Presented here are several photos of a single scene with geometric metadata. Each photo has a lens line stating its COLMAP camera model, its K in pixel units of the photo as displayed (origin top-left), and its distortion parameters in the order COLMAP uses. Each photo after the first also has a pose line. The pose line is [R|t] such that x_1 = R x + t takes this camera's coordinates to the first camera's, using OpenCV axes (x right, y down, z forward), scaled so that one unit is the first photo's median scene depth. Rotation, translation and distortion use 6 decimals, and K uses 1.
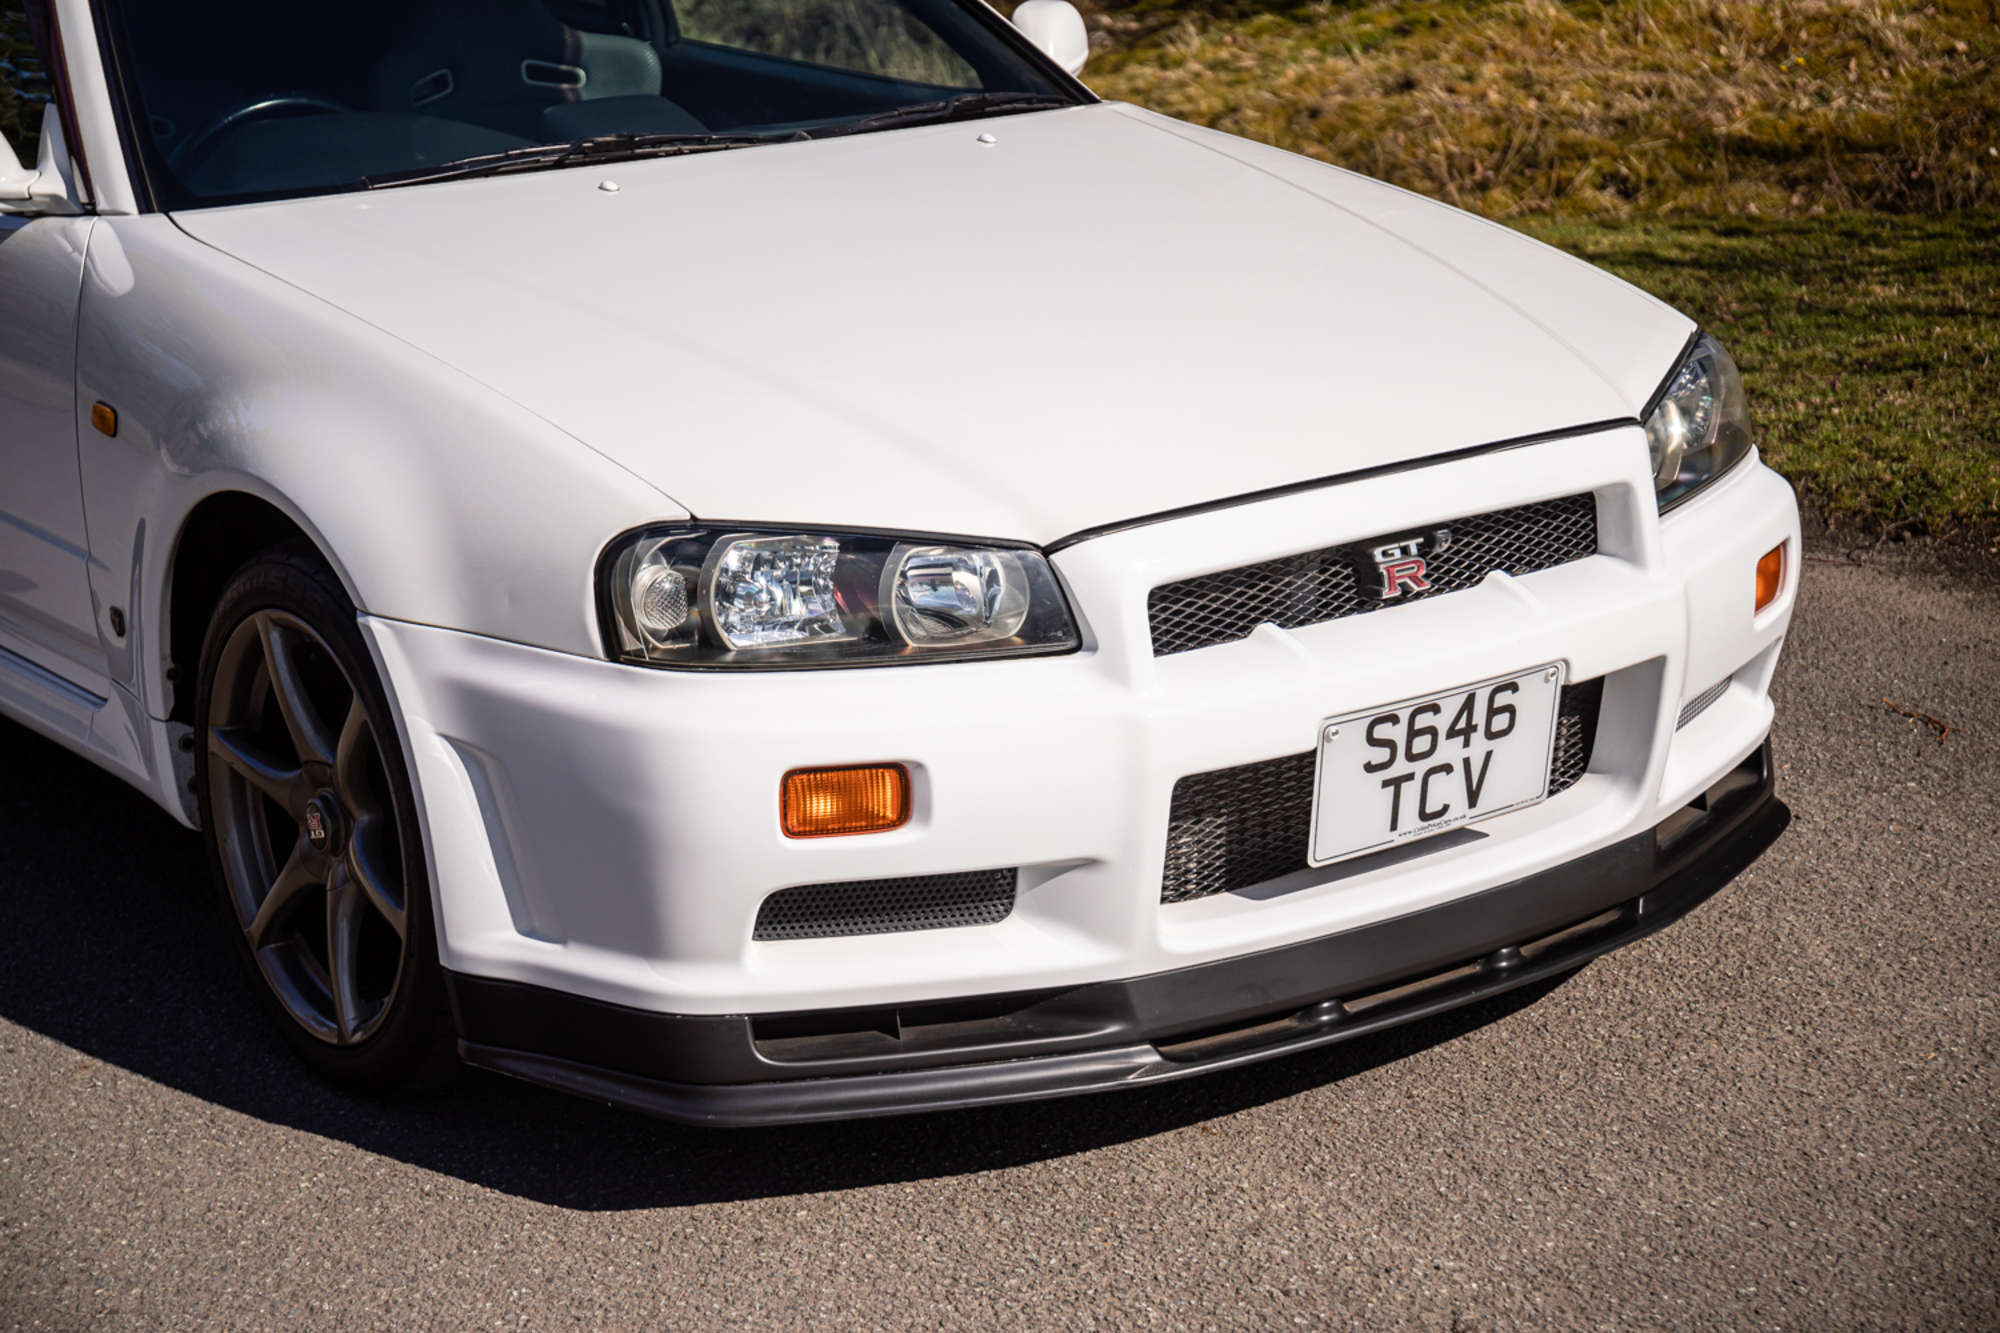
lens RADIAL K [[3653.2, 0, 1007.9], [0, 3653.2, 672.1], [0, 0, 1]] dist [0.107809, 0.000000]
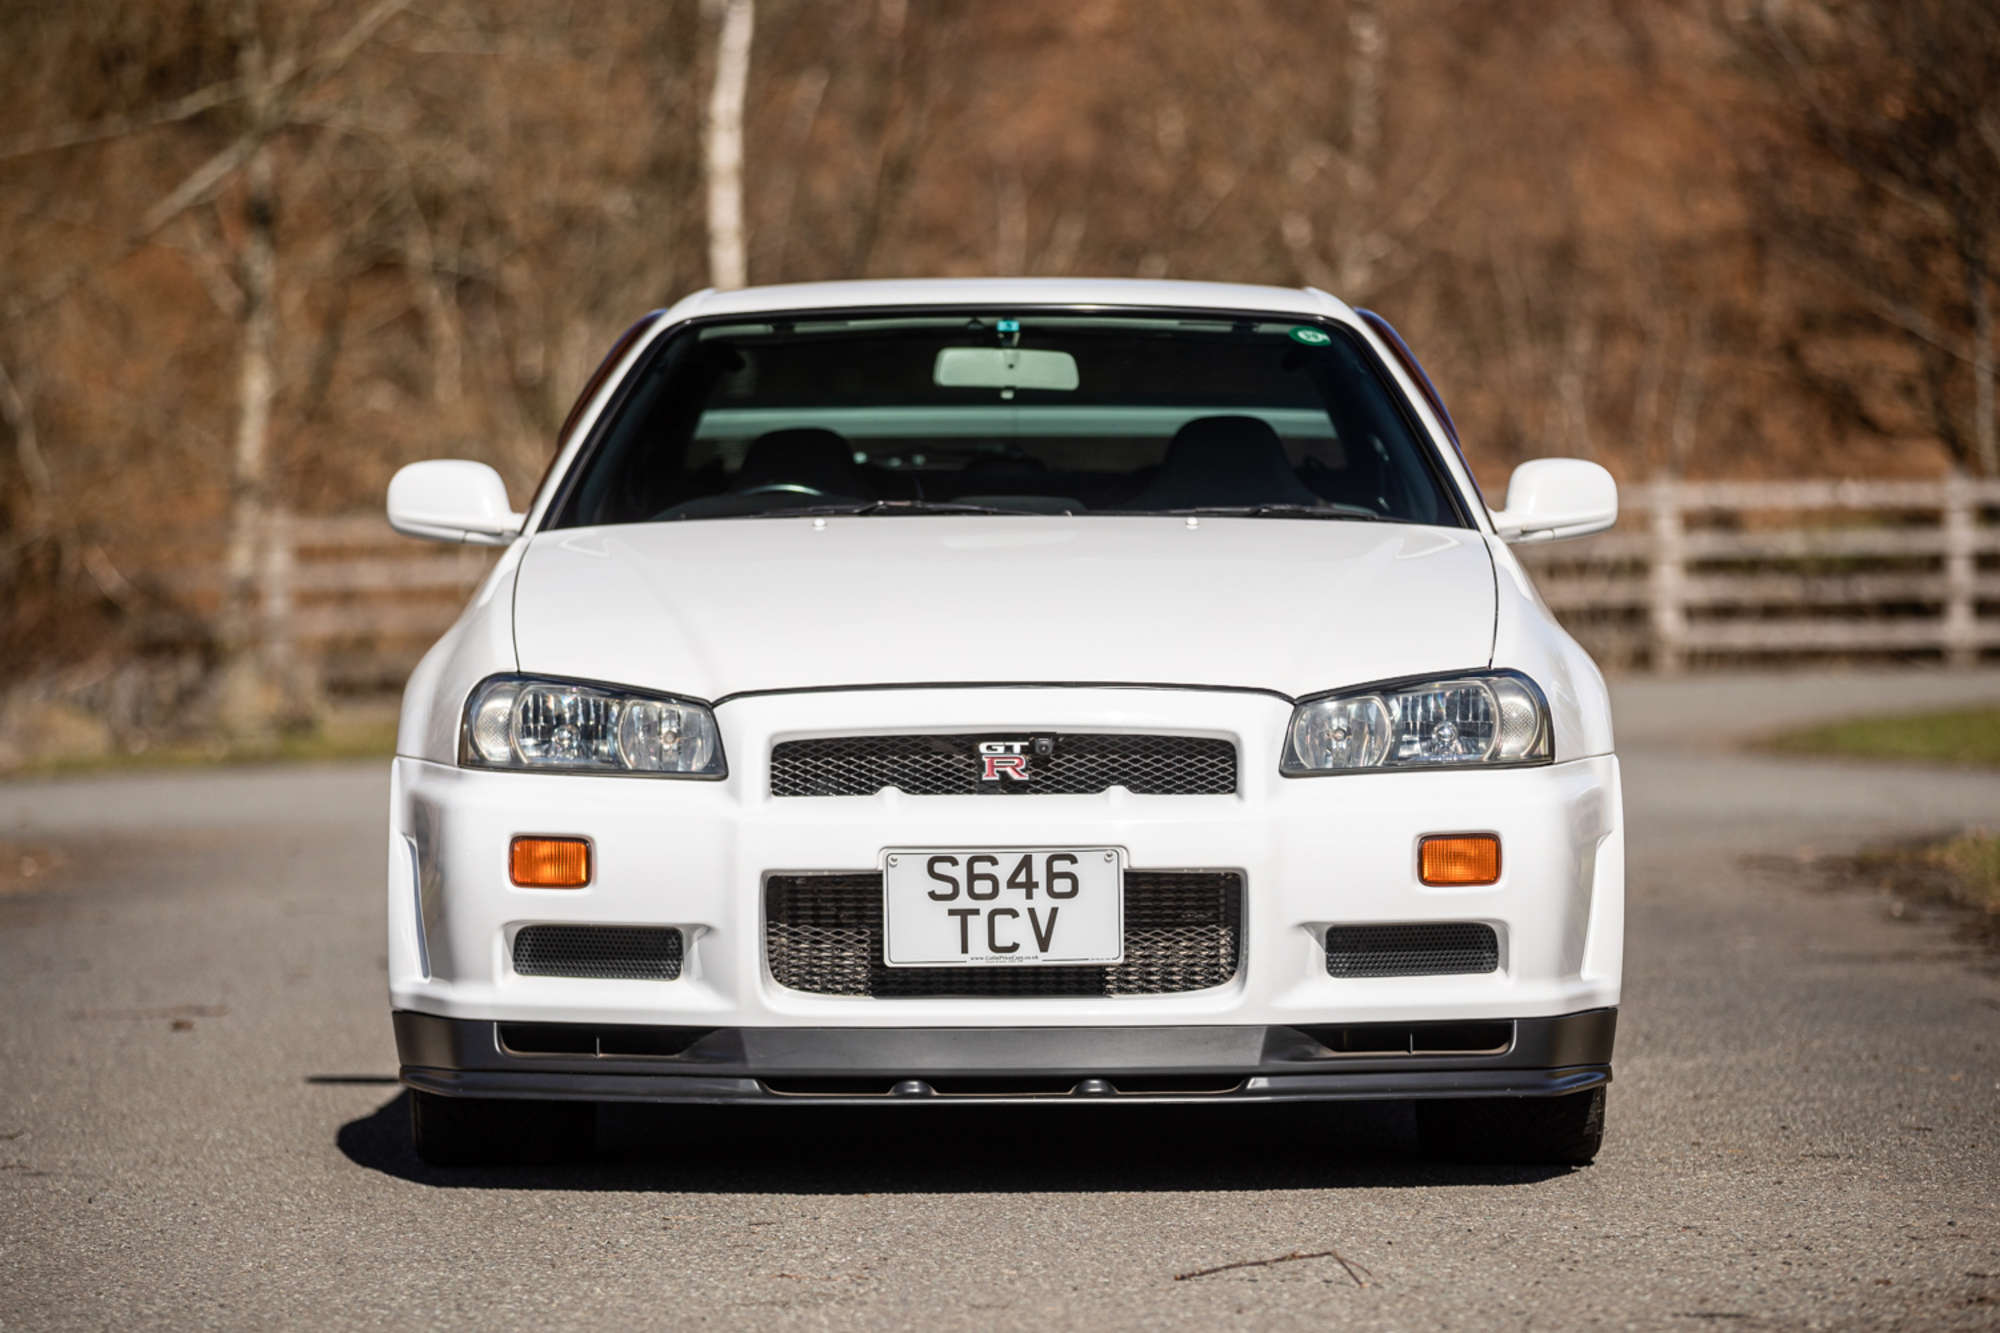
lens RADIAL K [[8963.9, 0, 1002.9], [0, 8963.9, 664.6], [0, 0, 1]] dist [0.987054, 0.000000]
pose [[0.813469, 0.046954, -0.579710, 2.000853], [-0.180861, 0.967740, -0.175408, 0.510942], [0.552773, 0.247536, 0.795719, -1.610709]]
